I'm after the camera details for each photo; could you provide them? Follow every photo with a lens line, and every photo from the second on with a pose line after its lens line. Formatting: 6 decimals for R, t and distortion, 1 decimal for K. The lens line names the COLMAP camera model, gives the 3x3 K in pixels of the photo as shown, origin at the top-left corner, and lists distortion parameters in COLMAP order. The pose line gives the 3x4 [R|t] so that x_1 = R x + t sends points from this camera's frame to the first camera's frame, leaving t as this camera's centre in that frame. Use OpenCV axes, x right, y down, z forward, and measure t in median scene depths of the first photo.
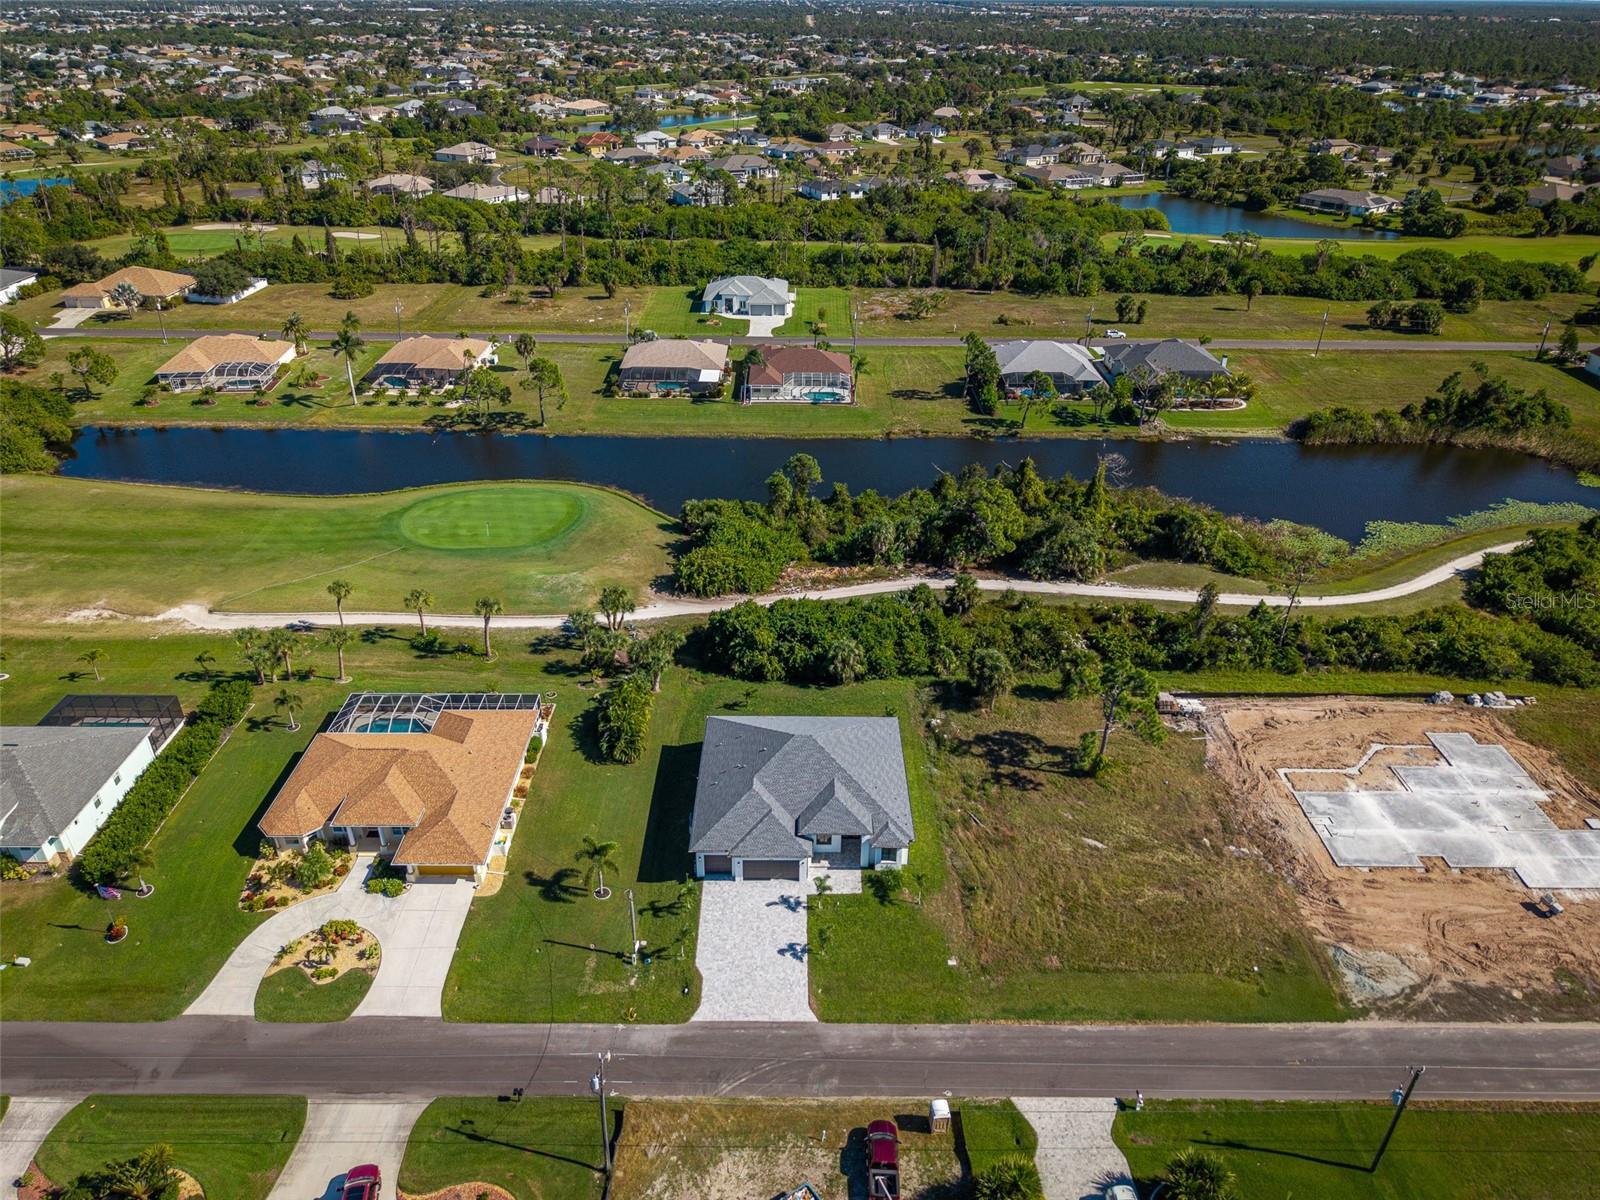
lens RADIAL K [[1056.2, 0, 800.0], [0, 1056.2, 600.0], [0, 0, 1]] dist [0.048835, -0.073038]
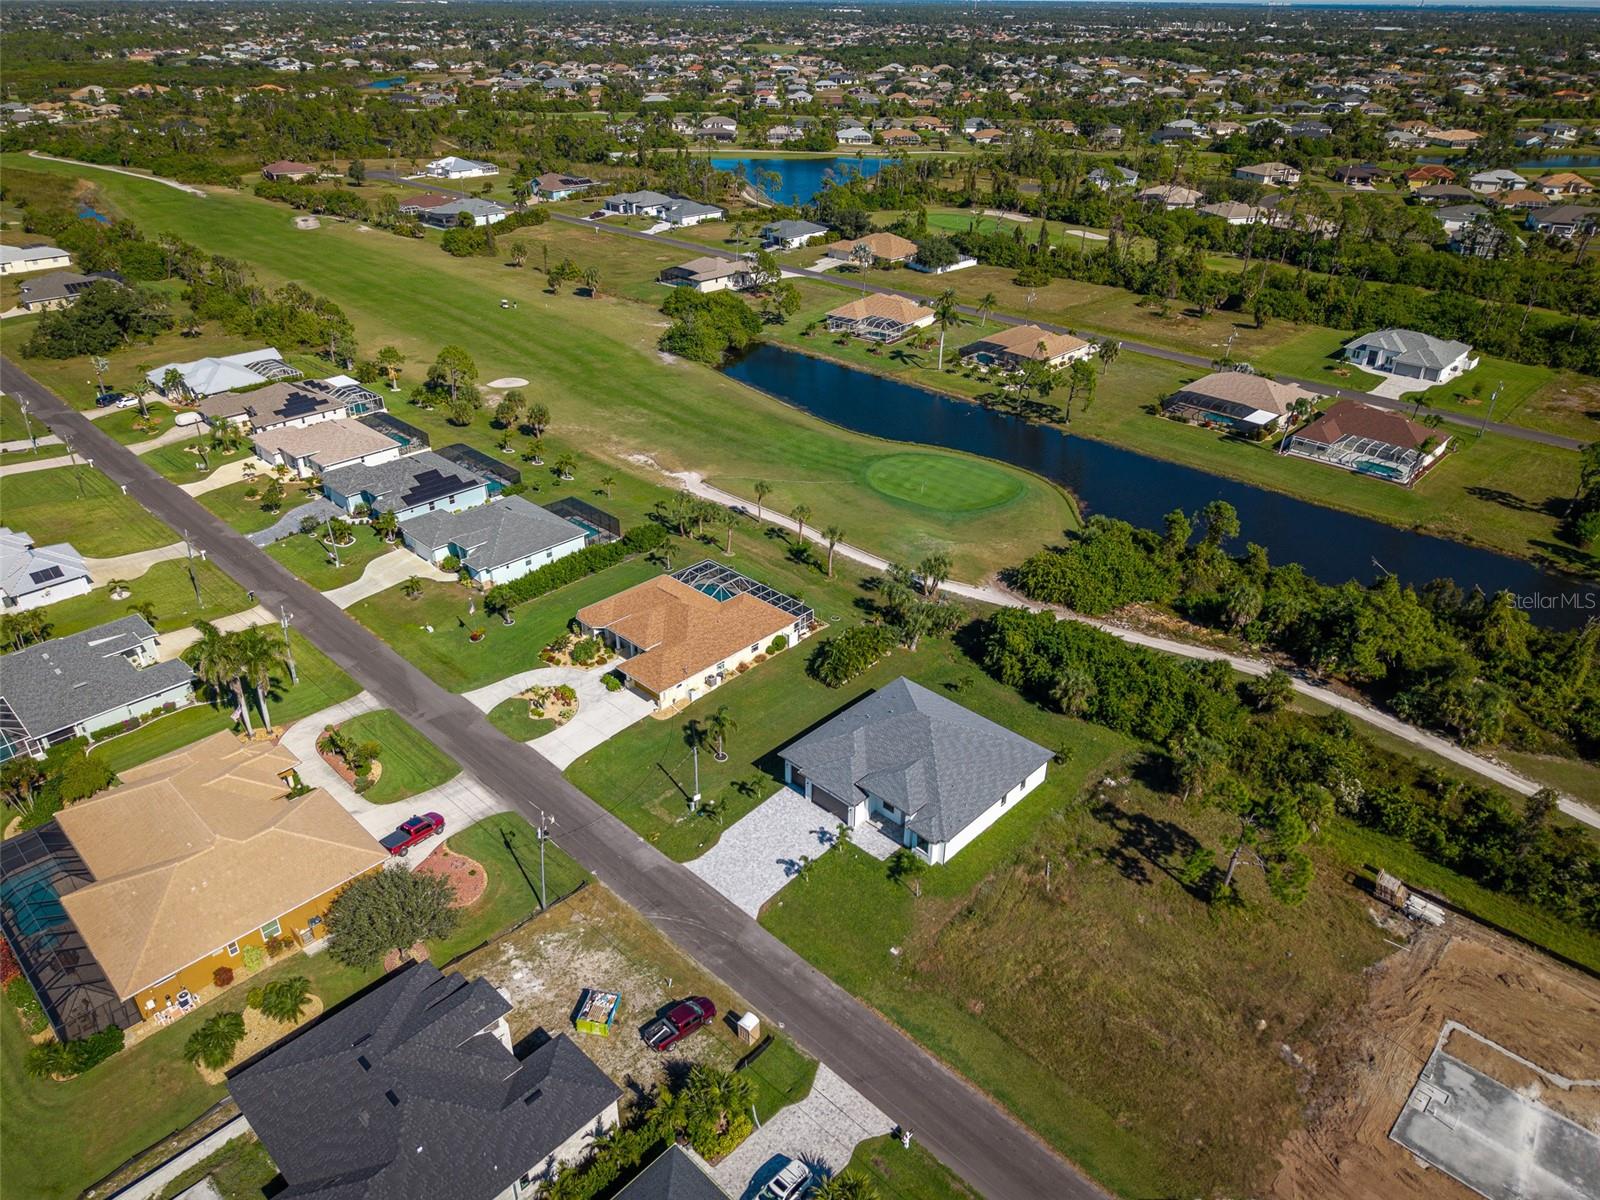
lens RADIAL K [[1056.2, 0, 800.0], [0, 1056.2, 600.0], [0, 0, 1]] dist [0.048835, -0.073038]
pose [[0.721309, 0.337564, -0.604784, 0.331048], [-0.344795, 0.932311, 0.109149, -0.032317], [0.600692, 0.129797, 0.788874, 0.050015]]
